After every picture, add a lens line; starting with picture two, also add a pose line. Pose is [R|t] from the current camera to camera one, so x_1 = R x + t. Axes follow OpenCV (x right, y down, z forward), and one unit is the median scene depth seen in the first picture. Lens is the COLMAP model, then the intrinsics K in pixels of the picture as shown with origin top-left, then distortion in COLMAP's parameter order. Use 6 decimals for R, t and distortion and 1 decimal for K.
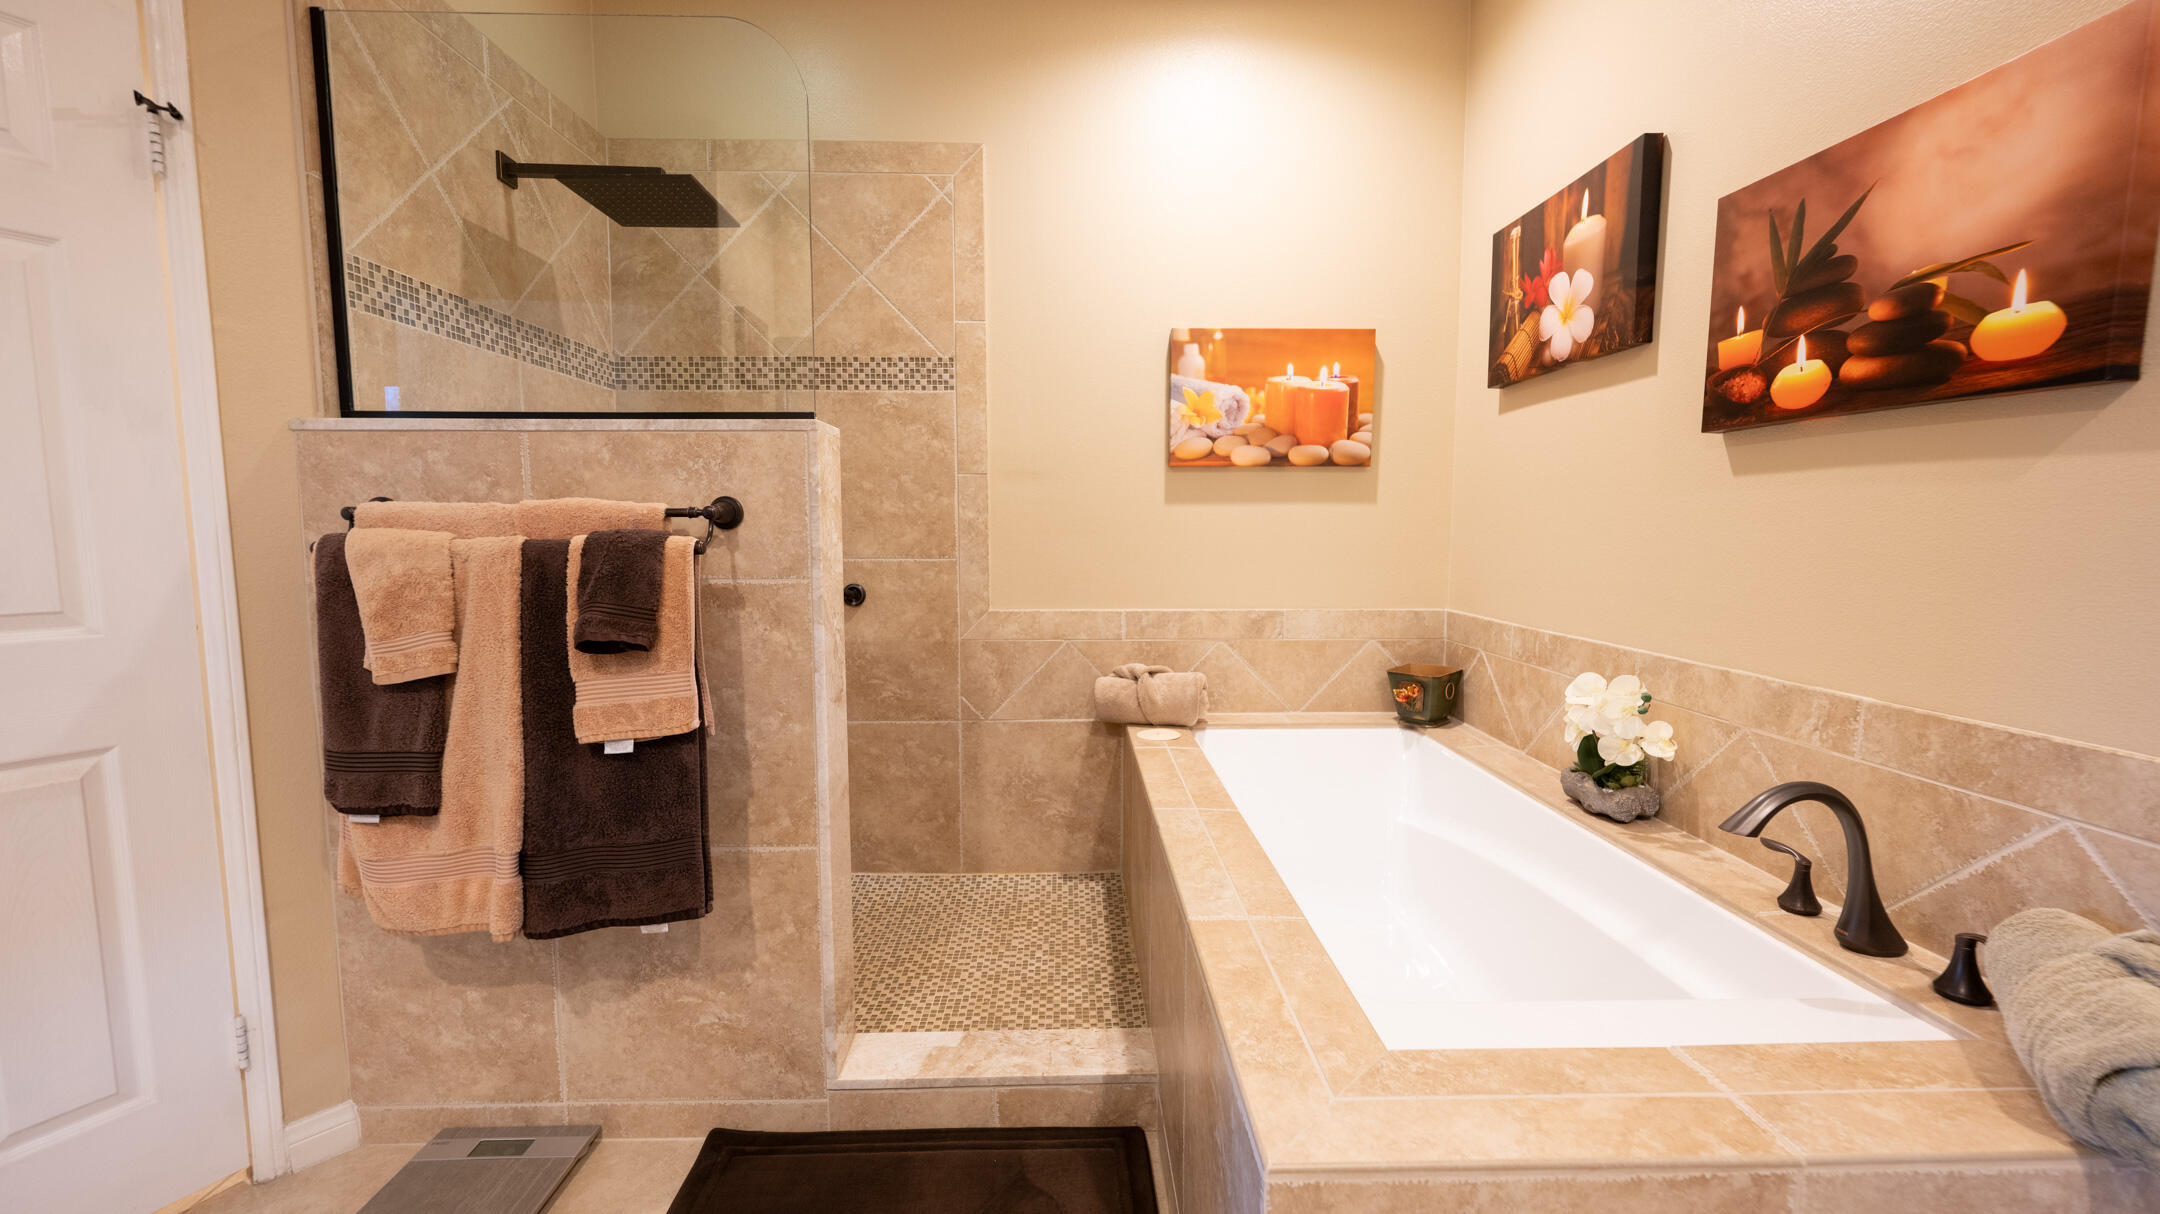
lens RADIAL K [[861.6, 0, 1088.0], [0, 861.6, 611.7], [0, 0, 1]] dist [-0.006906, 0.000133]
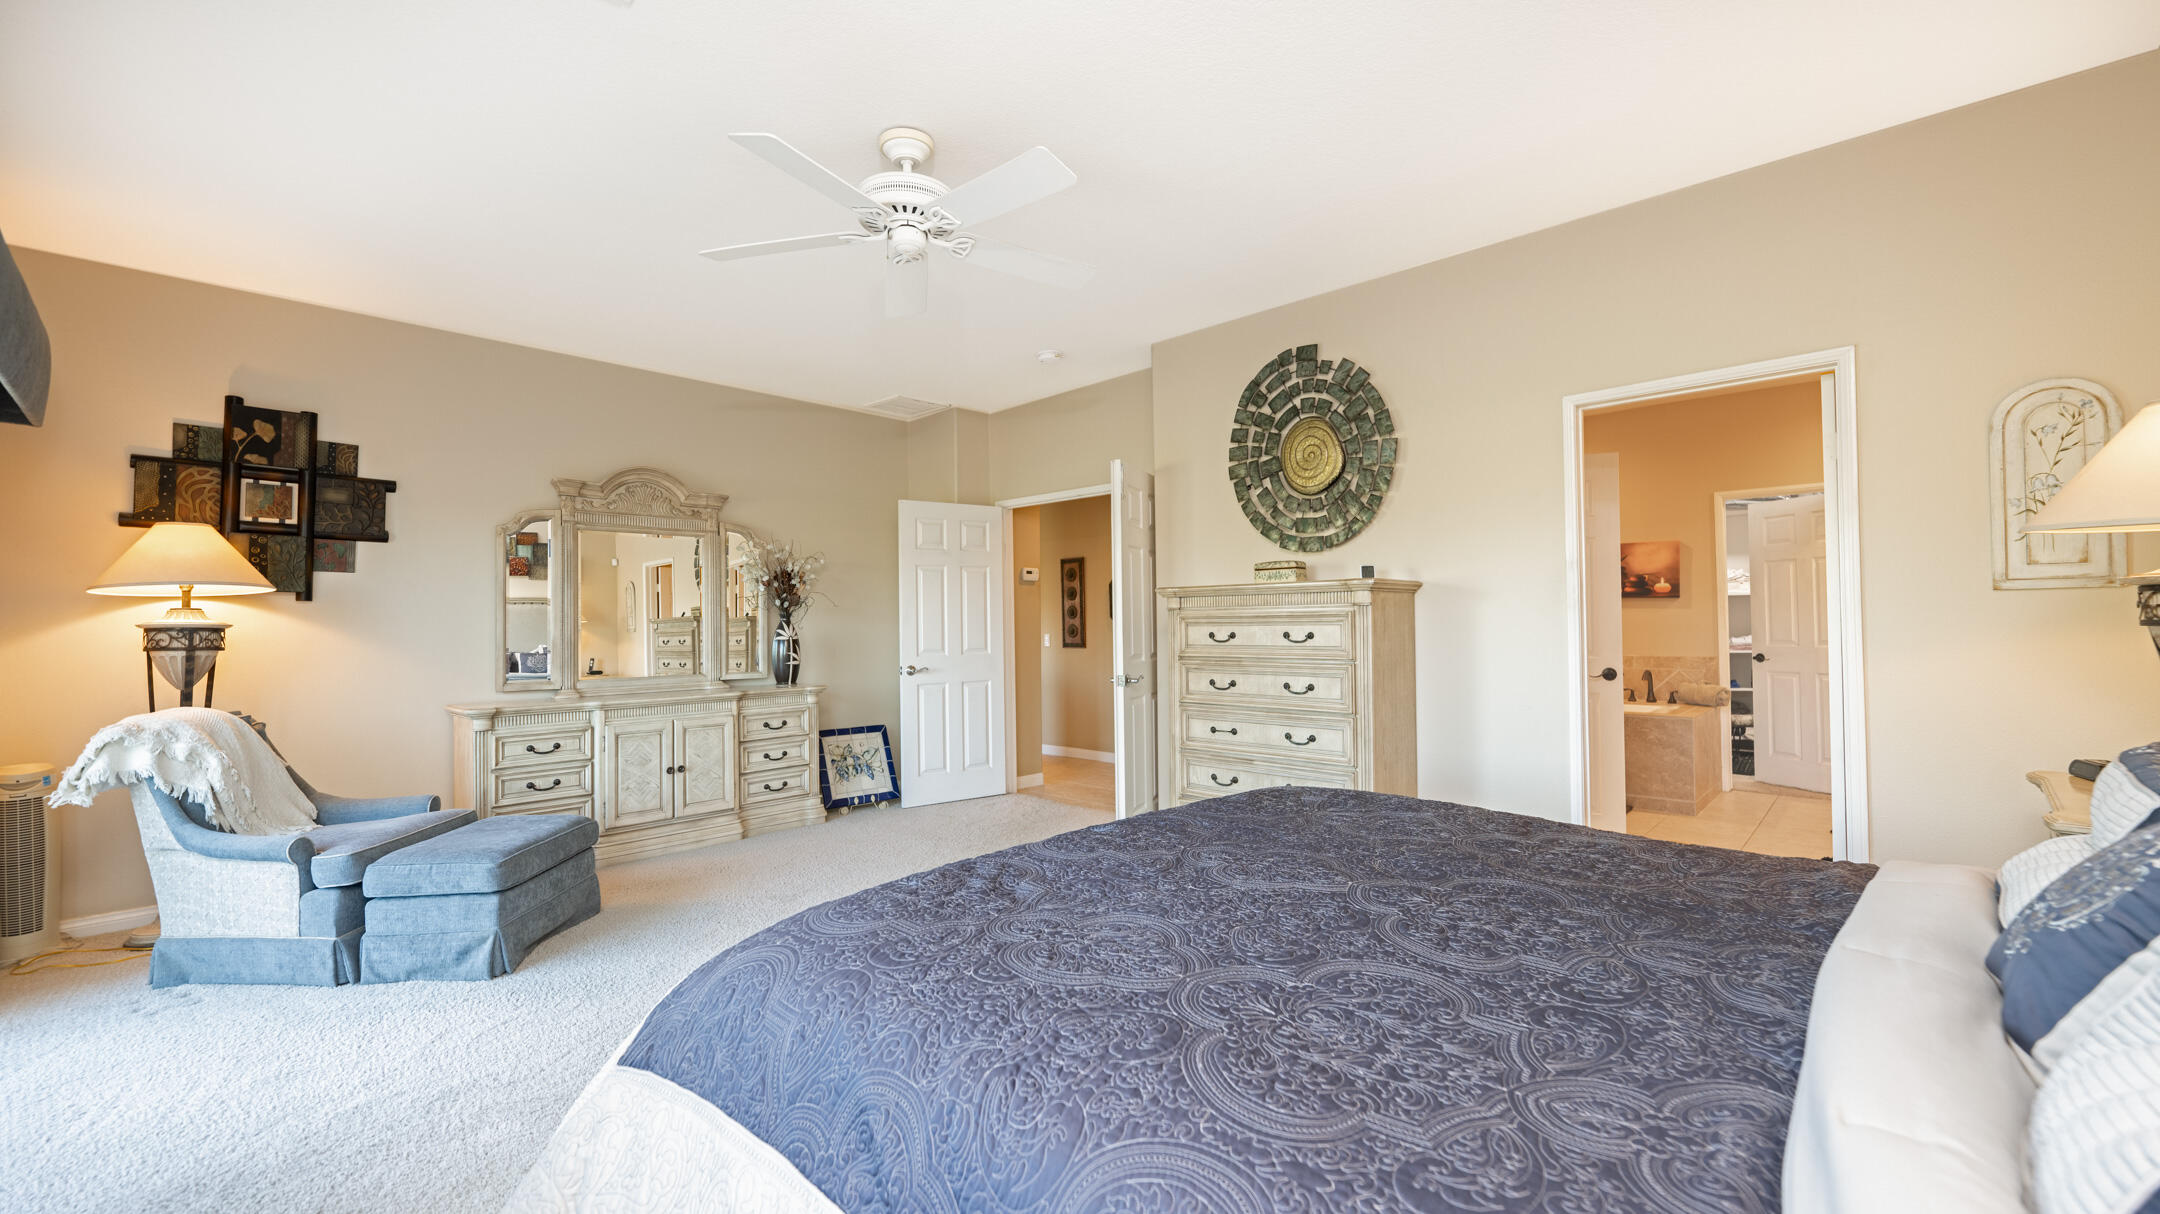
lens RADIAL K [[861.6, 0, 1088.0], [0, 861.6, 611.7], [0, 0, 1]] dist [-0.006906, 0.000133]
pose [[0.701511, 0.001609, 0.712657, -3.443854], [0.078648, 0.993715, -0.079662, -0.001206], [-0.708305, 0.111933, 0.696975, -0.177379]]
